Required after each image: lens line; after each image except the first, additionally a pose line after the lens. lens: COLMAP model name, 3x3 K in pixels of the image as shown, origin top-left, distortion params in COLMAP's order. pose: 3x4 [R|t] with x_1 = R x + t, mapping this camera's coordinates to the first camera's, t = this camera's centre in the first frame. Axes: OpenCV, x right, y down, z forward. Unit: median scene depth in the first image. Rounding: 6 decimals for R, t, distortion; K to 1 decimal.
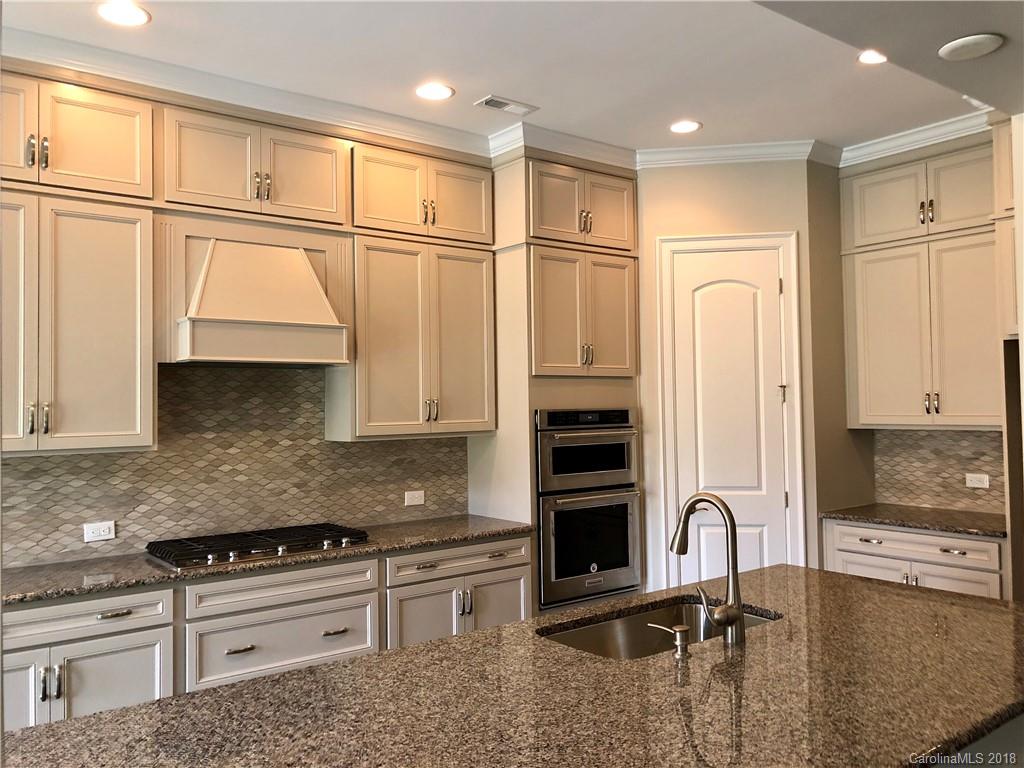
lens RADIAL K [[831.9, 0, 511.8], [0, 831.9, 381.7], [0, 0, 1]] dist [0.058415, 0.000930]
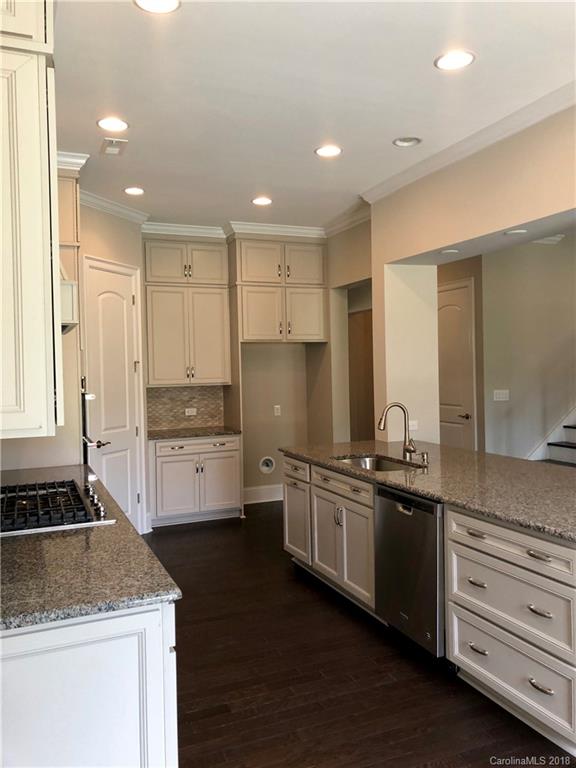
lens RADIAL K [[623.9, 0, 288.5], [0, 623.9, 383.0], [0, 0, 1]] dist [0.058415, 0.000930]
pose [[0.247439, -0.015351, 0.968782, -0.792484], [-0.006435, 0.999826, 0.017487, 0.023237], [-0.968882, -0.010561, 0.247297, 0.422153]]
